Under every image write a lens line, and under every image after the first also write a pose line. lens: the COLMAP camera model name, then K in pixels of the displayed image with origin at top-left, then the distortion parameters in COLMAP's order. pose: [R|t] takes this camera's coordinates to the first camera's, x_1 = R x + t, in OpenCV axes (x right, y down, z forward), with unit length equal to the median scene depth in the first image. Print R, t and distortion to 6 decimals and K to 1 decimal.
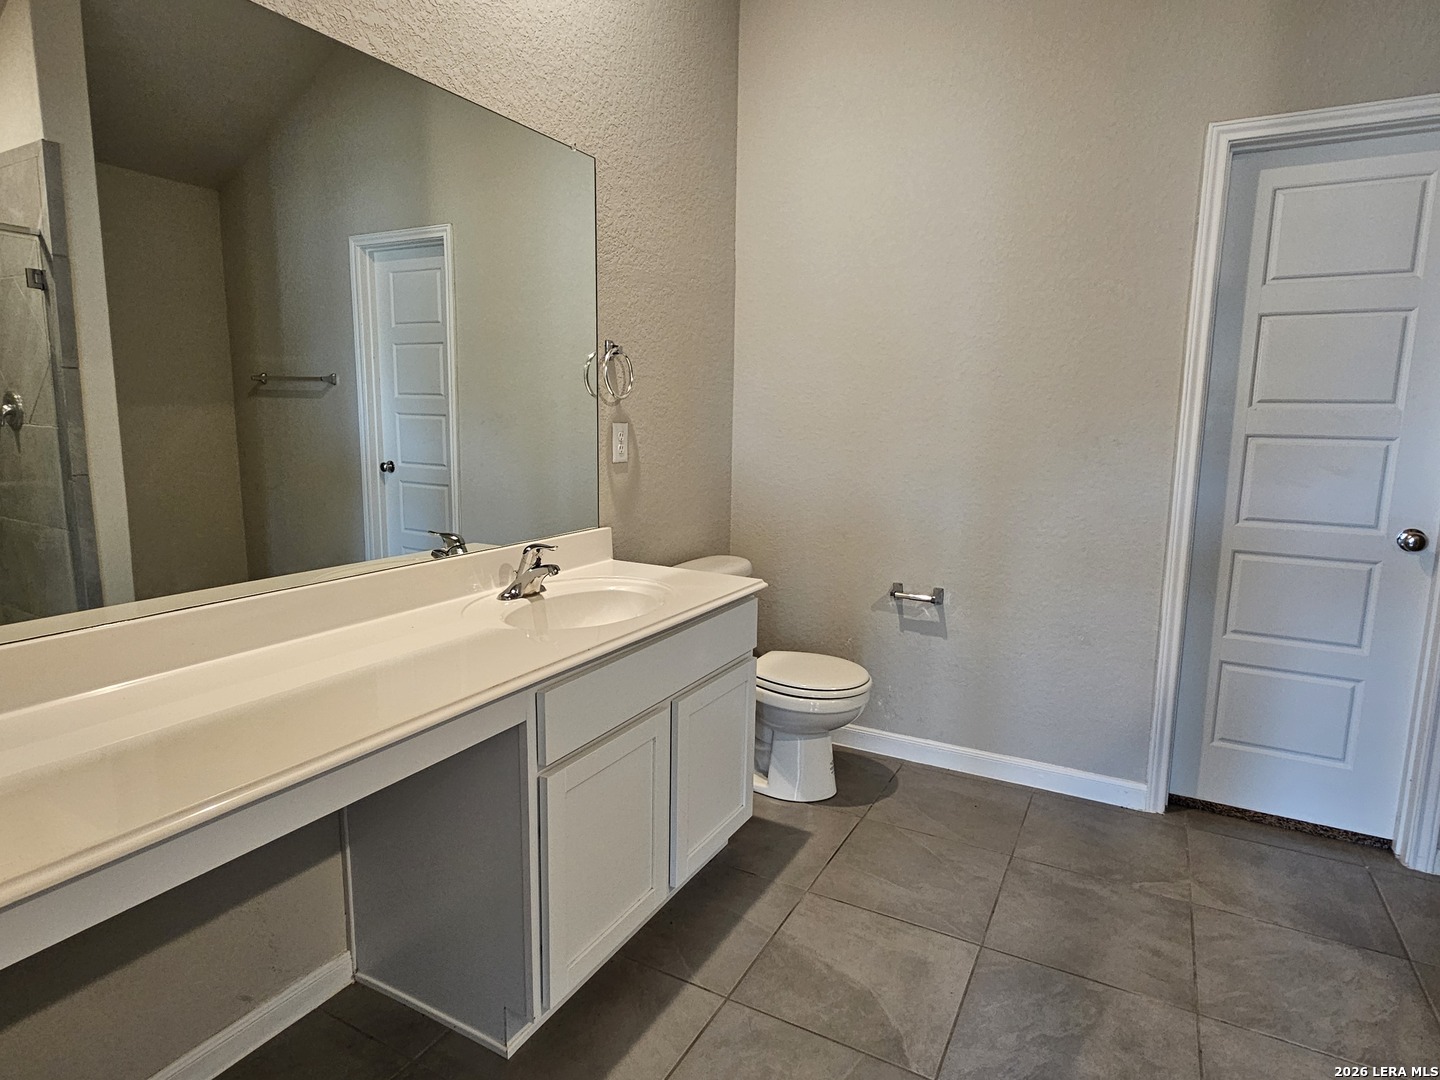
lens RADIAL K [[824.9, 0, 718.8], [0, 824.9, 540.5], [0, 0, 1]] dist [0.002759, -0.004191]
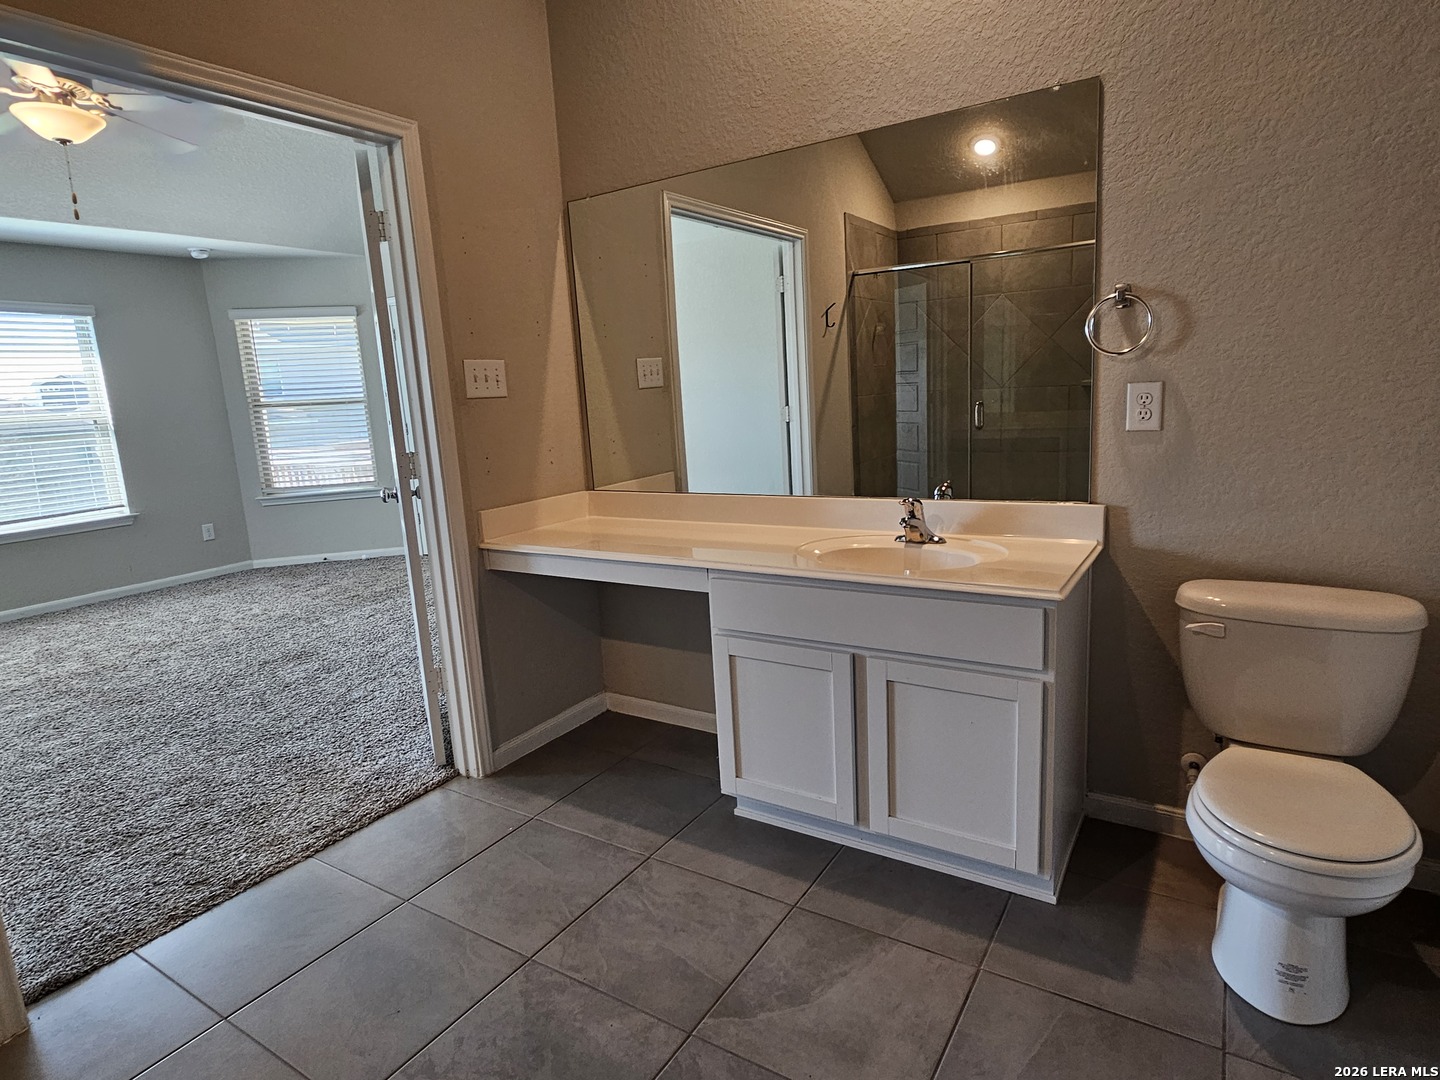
lens RADIAL K [[824.9, 0, 723.1], [0, 824.9, 539.9], [0, 0, 1]] dist [0.002759, -0.004191]
pose [[-0.098676, 0.179237, -0.978845, 0.954314], [-0.092319, 0.977754, 0.188344, -0.134837], [0.990828, 0.108951, -0.079934, 0.853432]]
